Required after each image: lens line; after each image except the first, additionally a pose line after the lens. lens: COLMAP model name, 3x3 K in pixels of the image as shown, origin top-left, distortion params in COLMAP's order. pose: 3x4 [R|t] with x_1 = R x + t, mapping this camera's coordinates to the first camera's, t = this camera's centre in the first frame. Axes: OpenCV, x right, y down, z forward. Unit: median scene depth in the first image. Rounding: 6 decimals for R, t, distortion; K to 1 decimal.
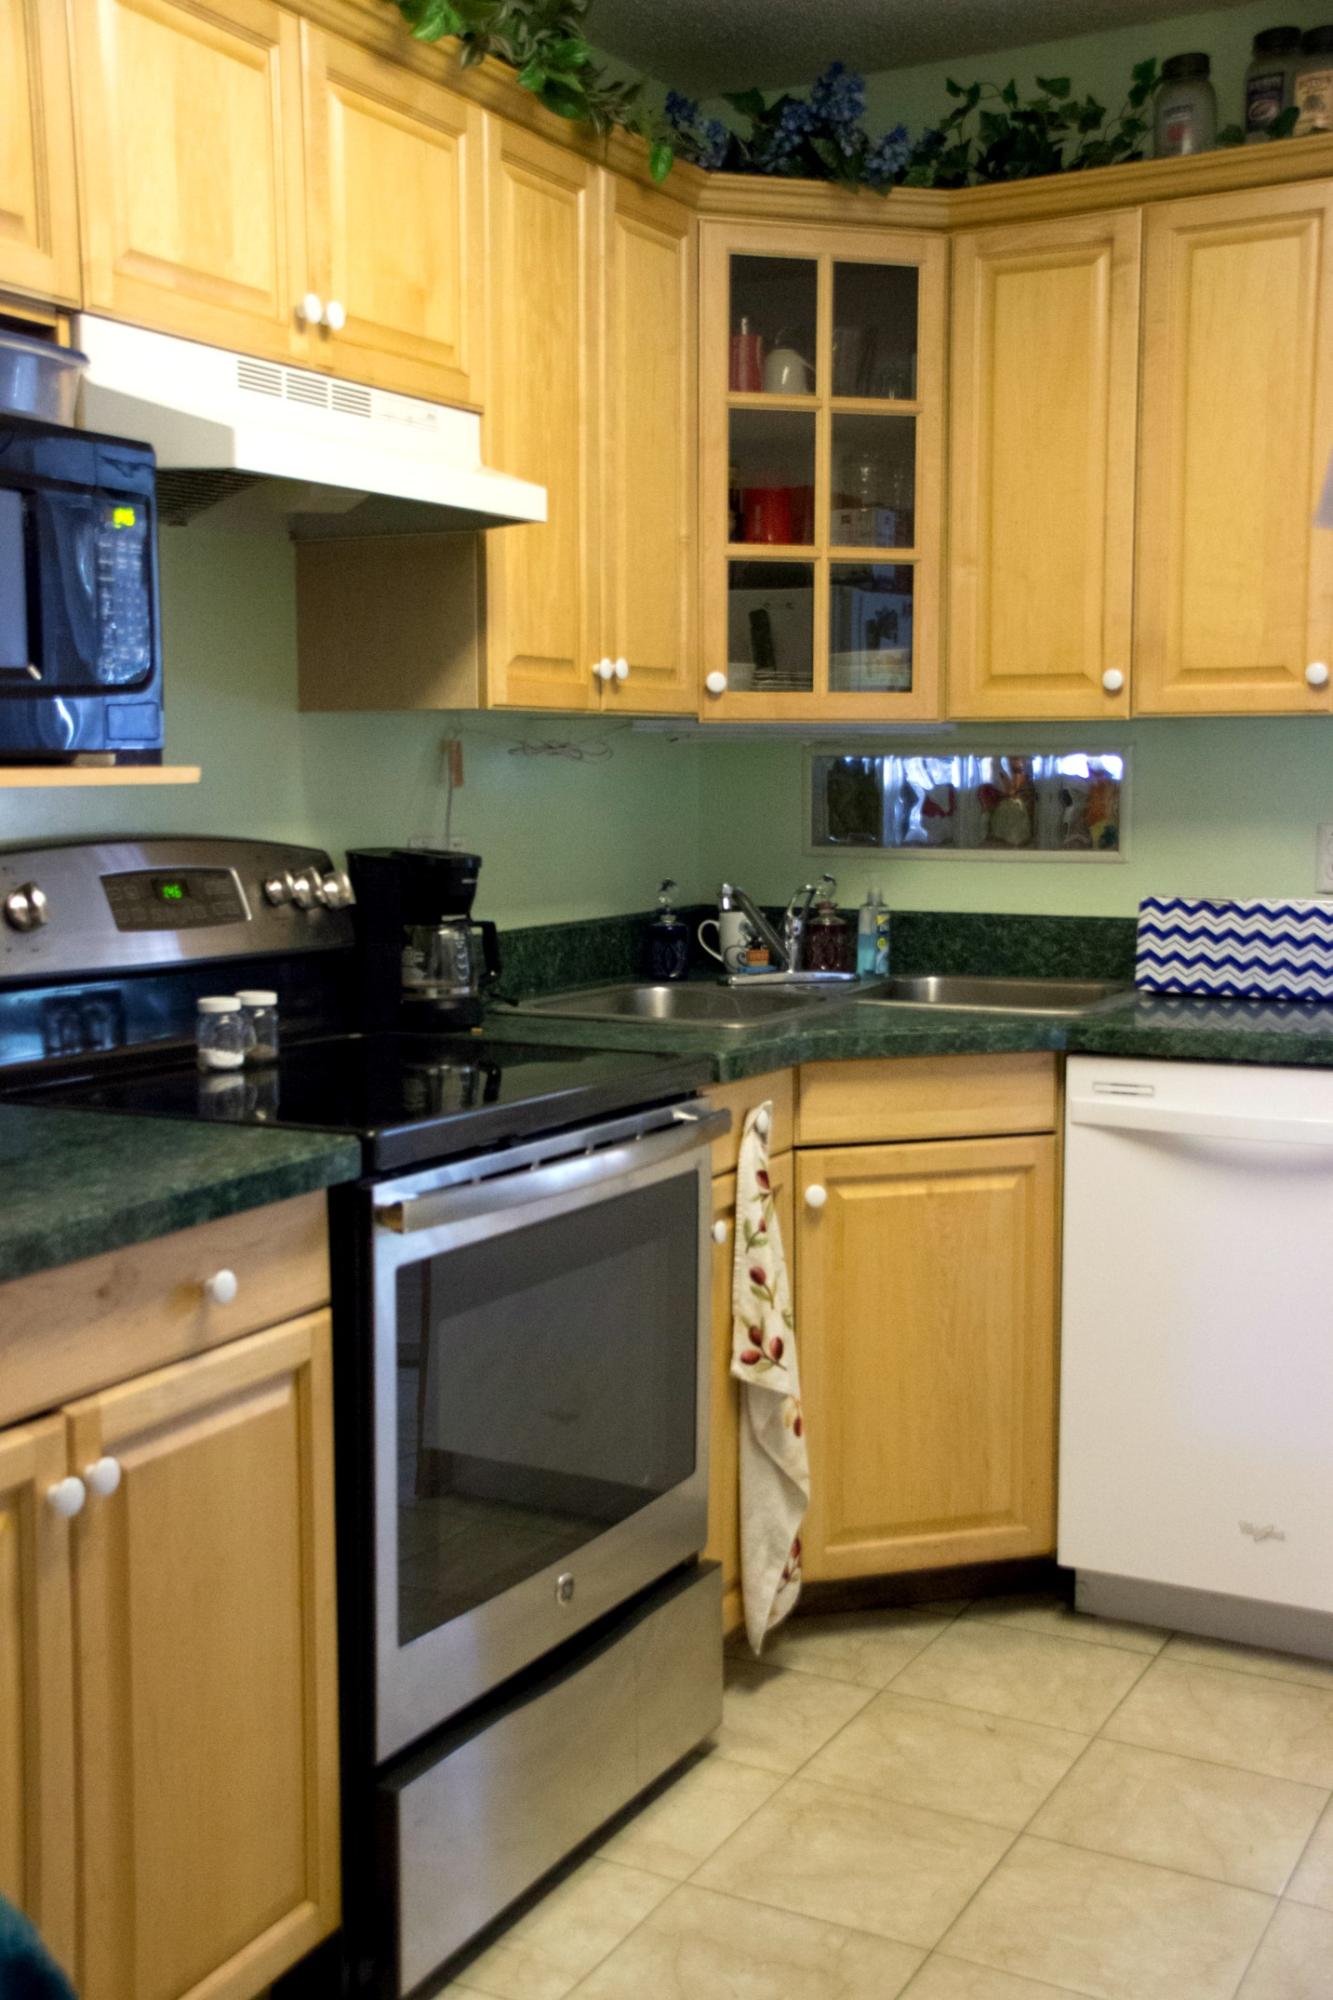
lens RADIAL K [[2294.2, 0, 666.5], [0, 2294.2, 1000.0], [0, 0, 1]] dist [-0.001703, 0.339756]
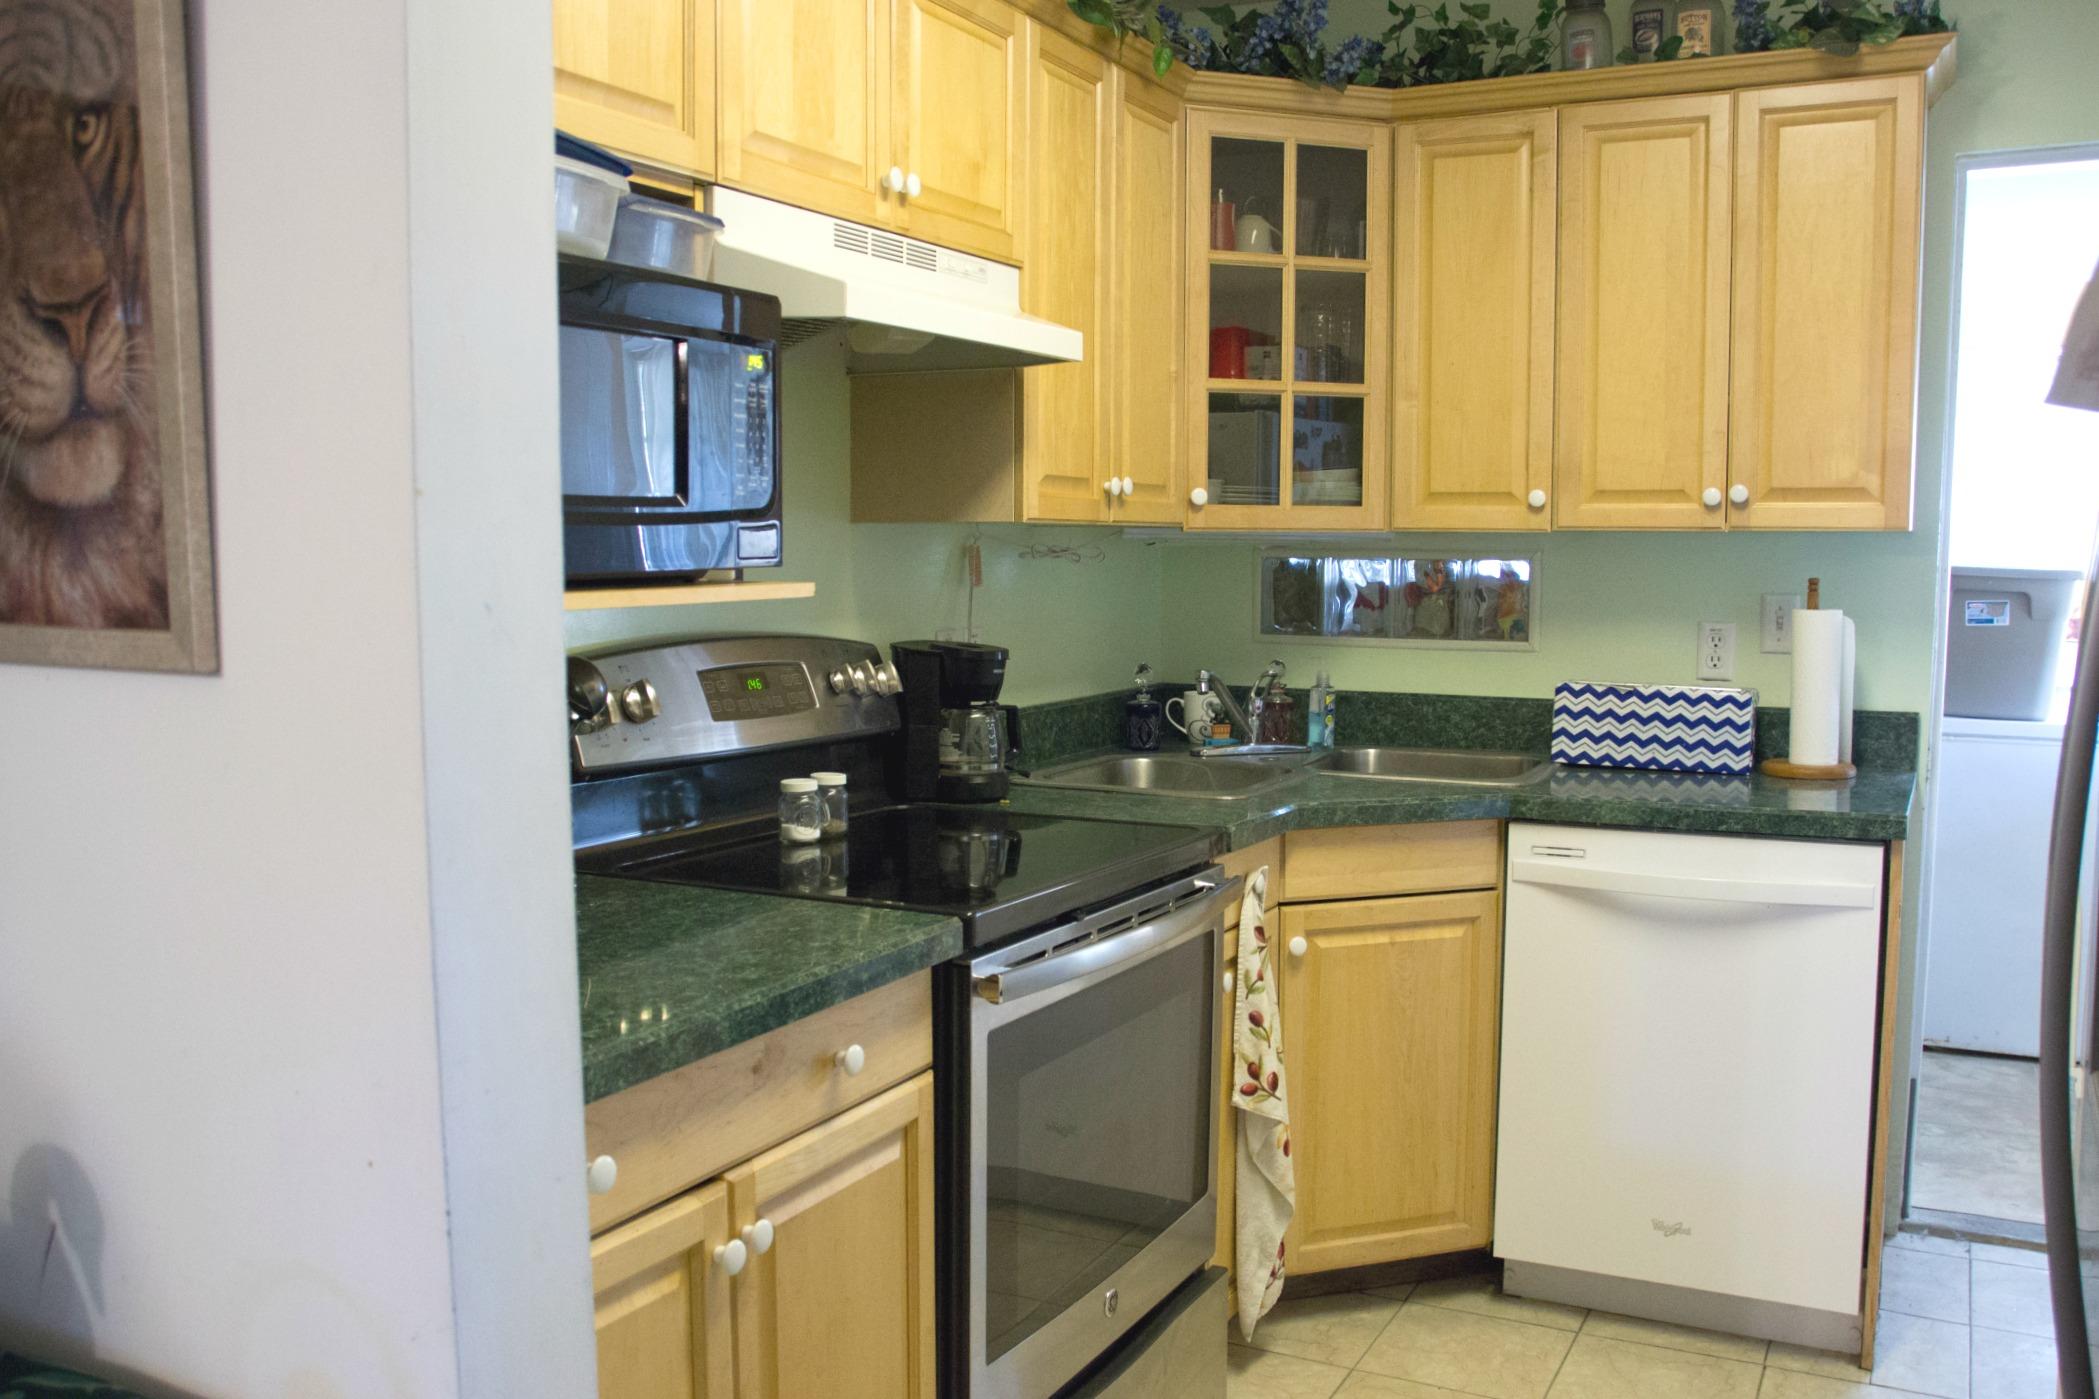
lens RADIAL K [[1853.8, 0, 1033.1], [0, 1853.8, 699.1], [0, 0, 1]] dist [-0.138306, 0.142183]
pose [[0.999890, 0.003573, 0.014369, -0.080124], [-0.003333, 0.999855, -0.016687, -0.022001], [-0.014427, 0.016637, 0.999758, 0.075476]]
